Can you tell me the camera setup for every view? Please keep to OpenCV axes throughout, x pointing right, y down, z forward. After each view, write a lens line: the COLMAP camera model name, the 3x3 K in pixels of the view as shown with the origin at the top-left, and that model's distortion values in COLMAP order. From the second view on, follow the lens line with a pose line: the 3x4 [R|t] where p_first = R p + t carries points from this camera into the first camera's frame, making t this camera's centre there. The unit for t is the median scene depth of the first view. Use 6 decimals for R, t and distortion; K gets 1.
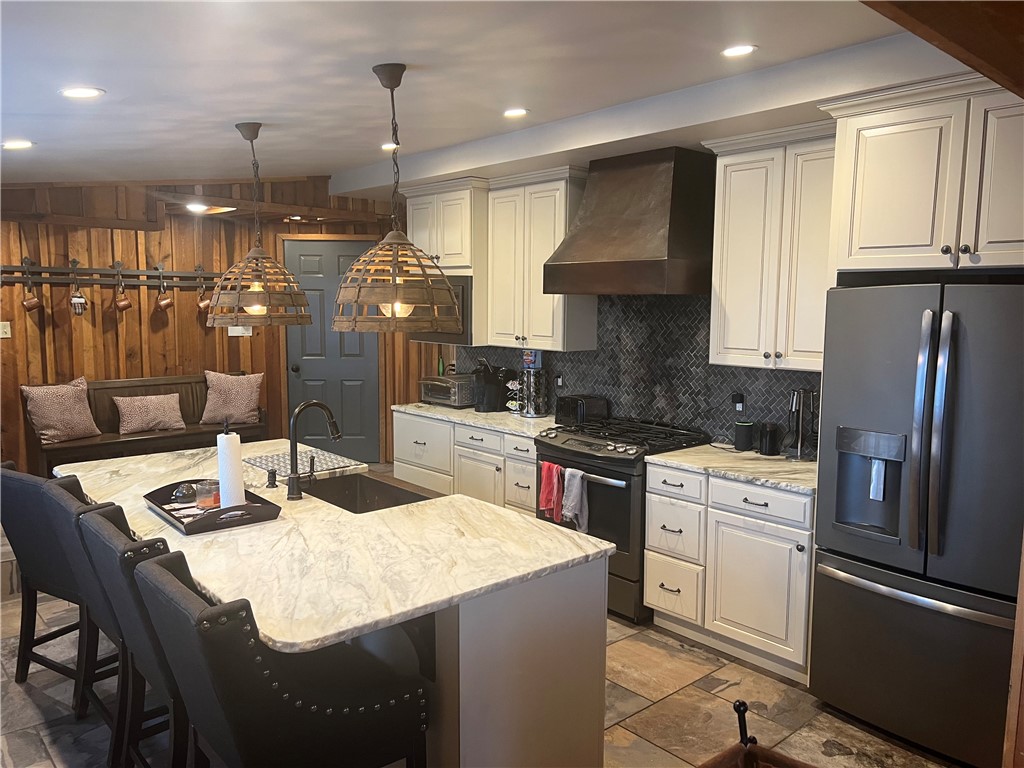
lens RADIAL K [[767.7, 0, 518.4], [0, 767.7, 381.8], [0, 0, 1]] dist [0.040308, -0.022831]
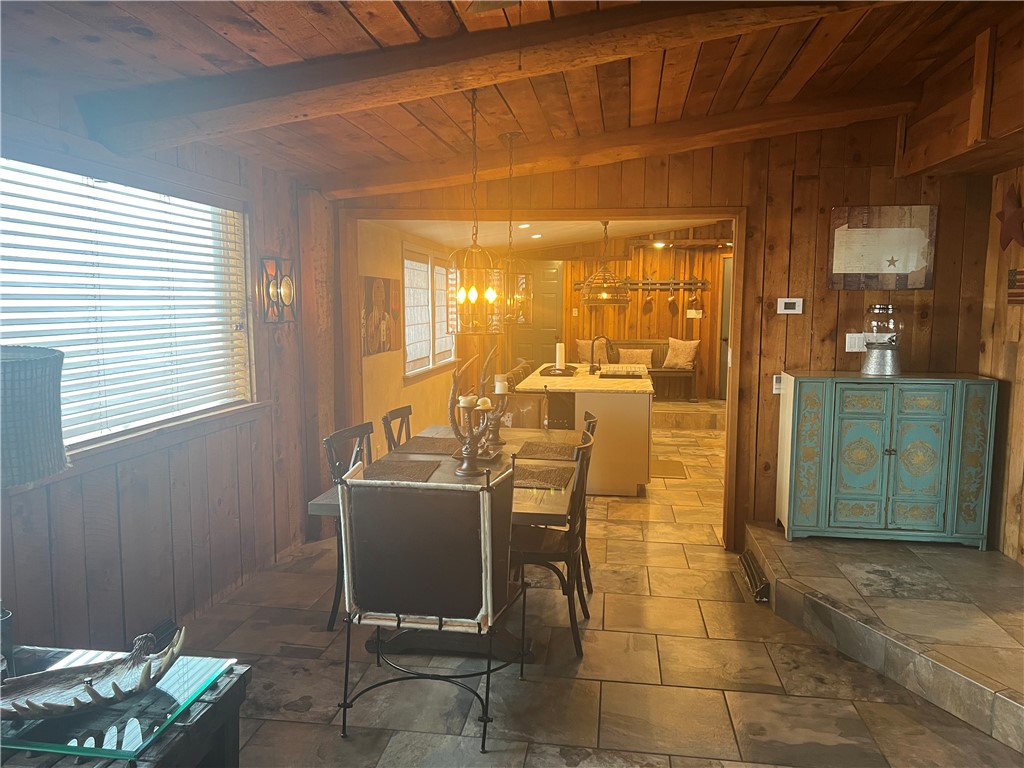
lens RADIAL K [[767.7, 0, 517.9], [0, 767.7, 386.7], [0, 0, 1]] dist [0.040308, -0.022831]
pose [[0.651282, 0.078166, -0.754799, 0.714362], [-0.074905, 0.996445, 0.038559, 0.057218], [0.755130, 0.031426, 0.654822, -0.395567]]
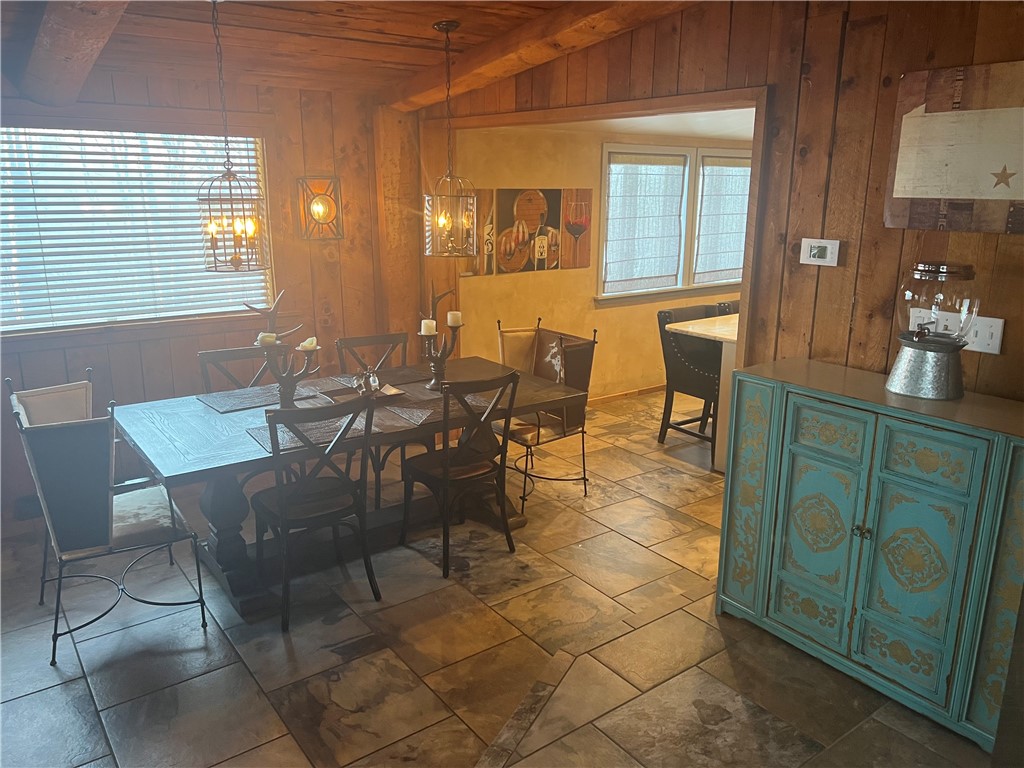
lens RADIAL K [[767.7, 0, 509.8], [0, 767.7, 380.3], [0, 0, 1]] dist [0.040308, -0.022831]
pose [[-0.081791, 0.238778, -0.967624, 0.788558], [-0.107348, 0.963118, 0.246740, -0.039916], [0.990851, 0.124053, -0.053142, 0.196170]]
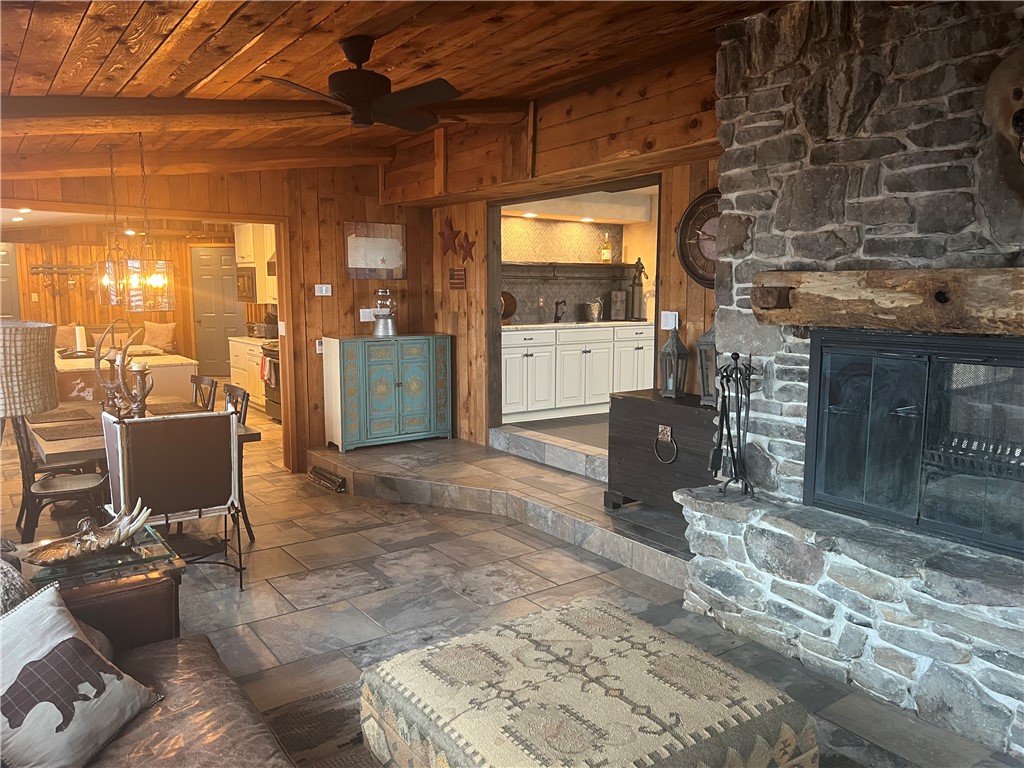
lens RADIAL K [[767.7, 0, 511.6], [0, 767.7, 391.9], [0, 0, 1]] dist [0.040308, -0.022831]
pose [[0.994543, 0.006869, -0.104100, 0.677207], [-0.003527, 0.999473, 0.032256, 0.095202], [0.104267, -0.031712, 0.994044, -0.759925]]
